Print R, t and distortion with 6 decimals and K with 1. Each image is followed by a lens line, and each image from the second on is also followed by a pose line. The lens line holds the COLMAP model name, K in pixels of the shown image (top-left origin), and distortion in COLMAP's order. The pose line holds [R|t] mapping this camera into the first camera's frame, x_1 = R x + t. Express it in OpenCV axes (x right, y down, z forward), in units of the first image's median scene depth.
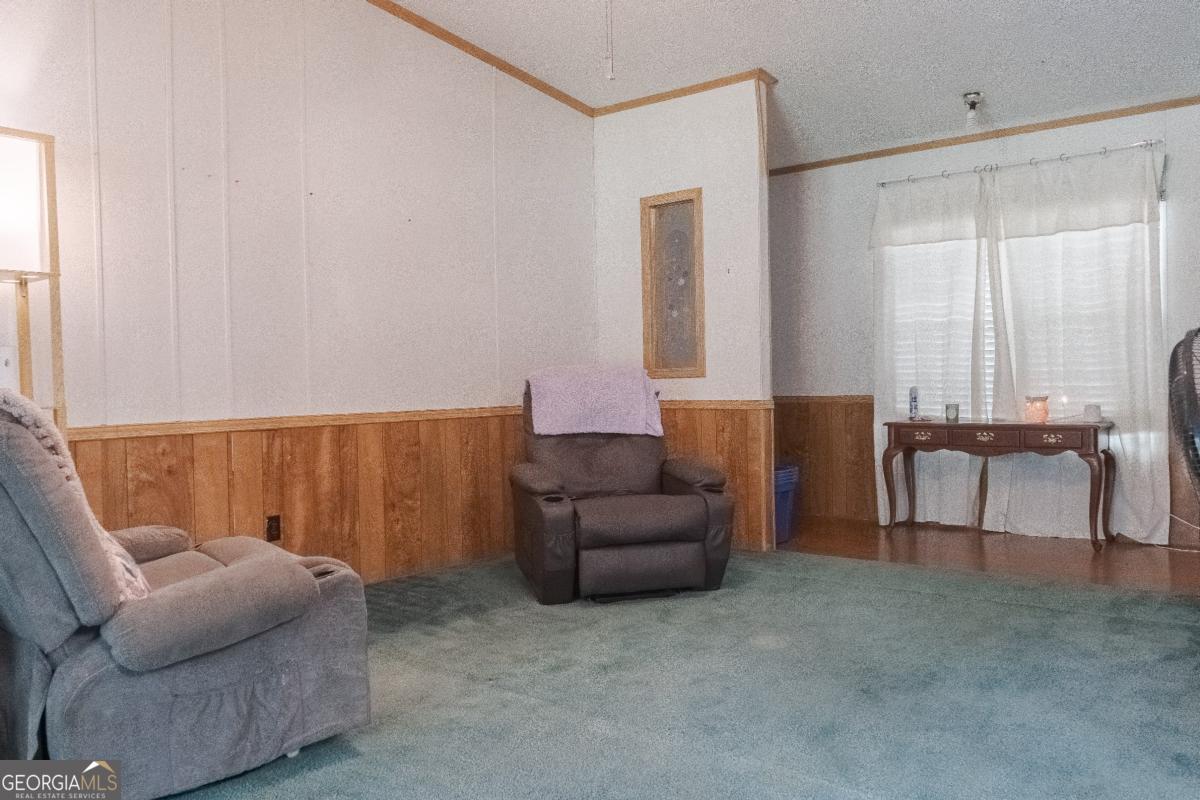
lens RADIAL K [[963.8, 0, 599.1], [0, 963.8, 400.9], [0, 0, 1]] dist [0.002502, -0.006299]
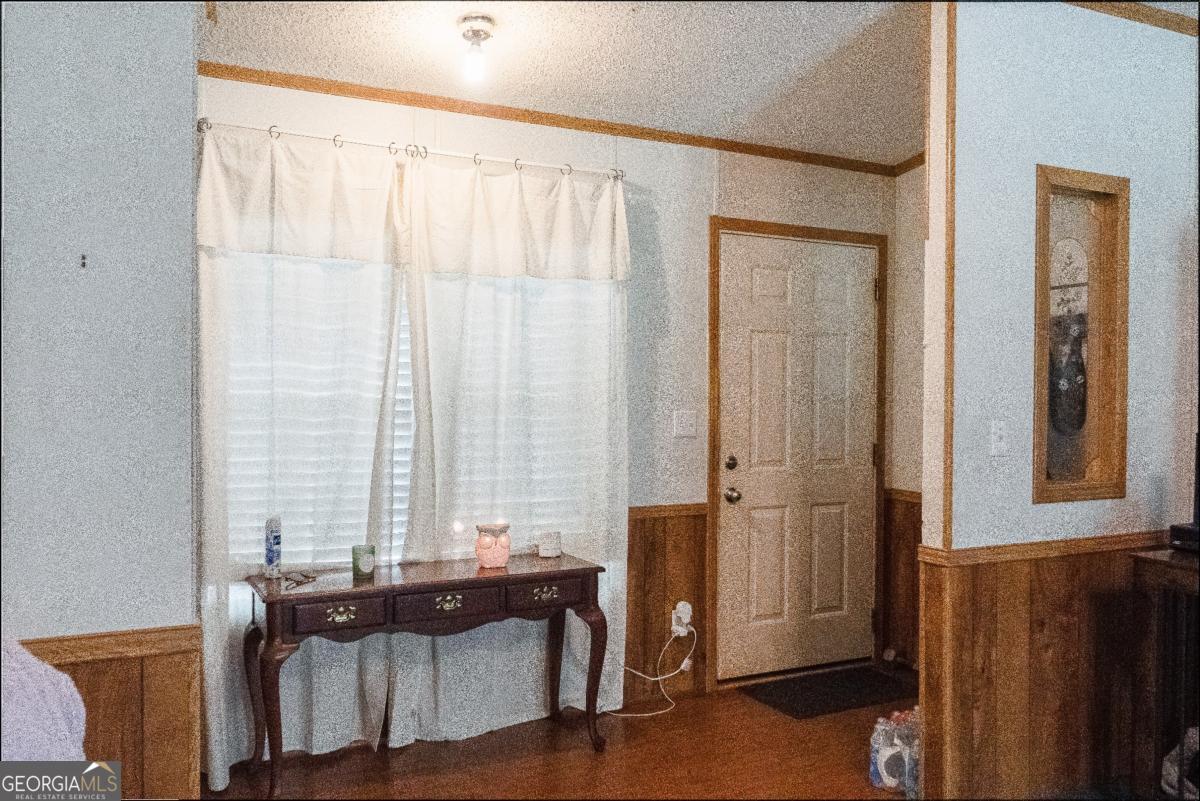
lens RADIAL K [[963.8, 0, 602.3], [0, 963.8, 398.5], [0, 0, 1]] dist [0.002502, -0.006299]
pose [[0.439237, 0.016744, 0.898215, -0.085446], [0.007524, 0.999723, -0.022315, -0.069855], [-0.898340, 0.016560, 0.438989, 0.622514]]
